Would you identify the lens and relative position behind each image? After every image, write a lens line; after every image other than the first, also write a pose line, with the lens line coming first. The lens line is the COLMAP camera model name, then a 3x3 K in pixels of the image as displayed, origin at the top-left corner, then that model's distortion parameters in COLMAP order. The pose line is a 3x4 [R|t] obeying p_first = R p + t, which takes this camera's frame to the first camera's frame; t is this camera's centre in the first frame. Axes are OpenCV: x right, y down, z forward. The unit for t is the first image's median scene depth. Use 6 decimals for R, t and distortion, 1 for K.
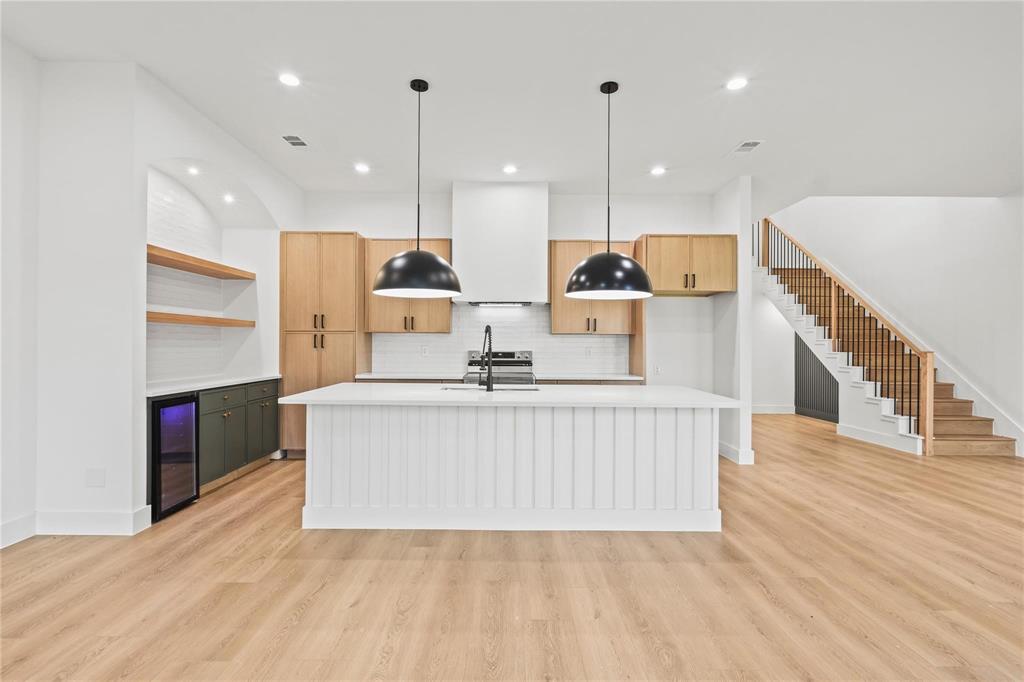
lens RADIAL K [[473.1, 0, 508.2], [0, 473.1, 341.6], [0, 0, 1]] dist [-0.000095, 0.000707]
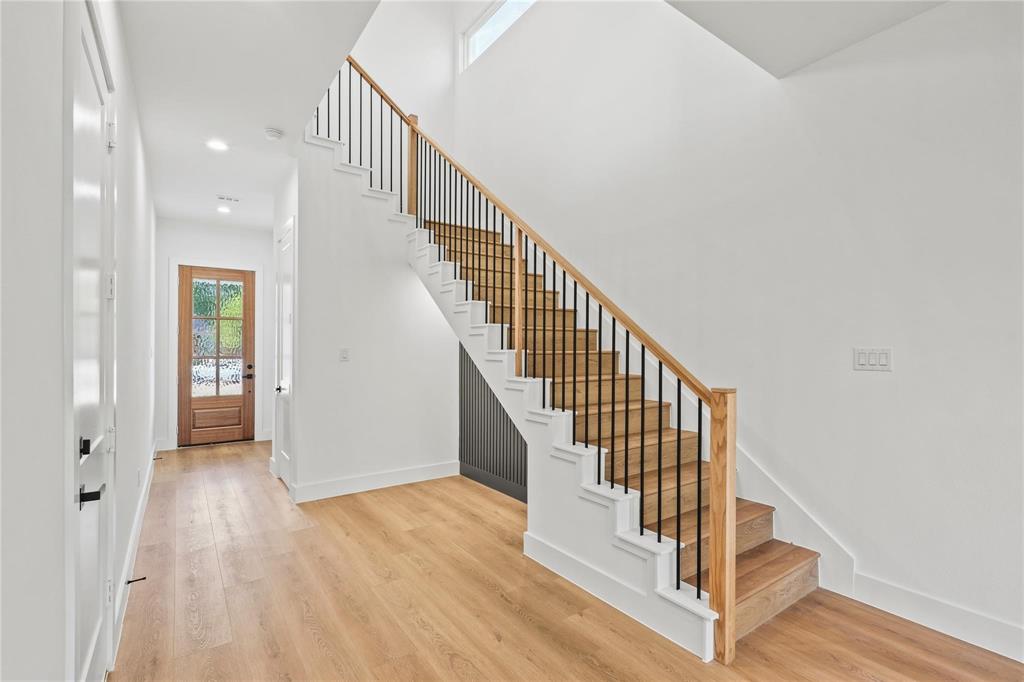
lens RADIAL K [[473.1, 0, 512.9], [0, 473.1, 341.3], [0, 0, 1]] dist [-0.000095, 0.000707]
pose [[0.816646, 0.003468, 0.577129, 0.529400], [-0.001209, 0.999990, -0.004299, -0.016219], [-0.577138, 0.002813, 0.816642, 0.795397]]
